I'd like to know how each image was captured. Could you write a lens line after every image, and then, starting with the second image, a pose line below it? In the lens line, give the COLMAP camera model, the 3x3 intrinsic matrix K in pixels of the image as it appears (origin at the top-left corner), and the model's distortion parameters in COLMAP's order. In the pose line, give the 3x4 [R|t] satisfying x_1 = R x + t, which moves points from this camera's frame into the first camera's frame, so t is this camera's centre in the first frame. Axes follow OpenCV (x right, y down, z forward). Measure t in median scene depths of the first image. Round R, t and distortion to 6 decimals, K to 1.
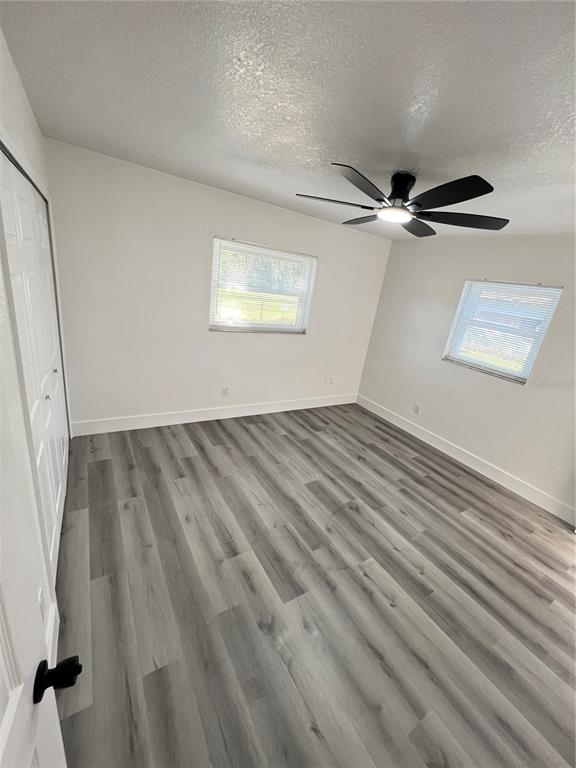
lens RADIAL K [[305.8, 0, 288.5], [0, 305.8, 381.9], [0, 0, 1]] dist [-0.002204, -0.000006]
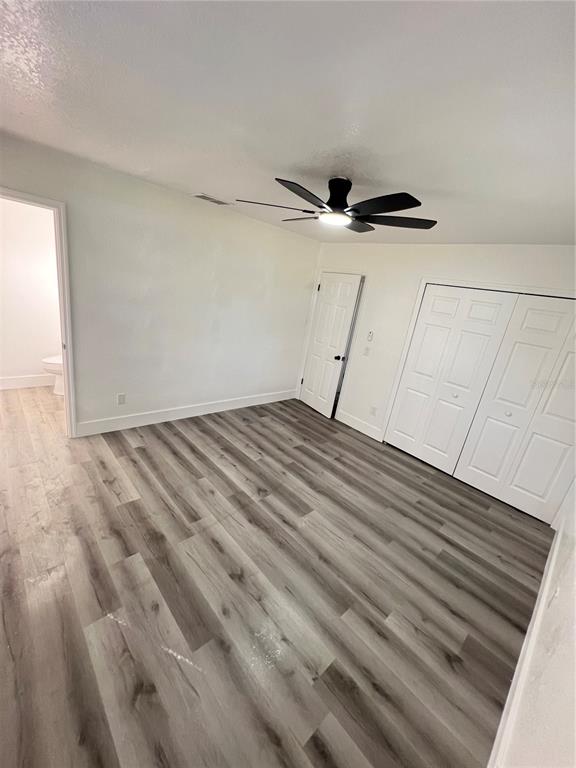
lens RADIAL K [[305.8, 0, 289.5], [0, 305.8, 385.3], [0, 0, 1]] dist [-0.002204, -0.000006]
pose [[-0.936481, -0.213967, -0.277888, 0.489486], [-0.335818, 0.775560, 0.534540, -0.454017], [0.101145, 0.593906, -0.798151, 1.610265]]
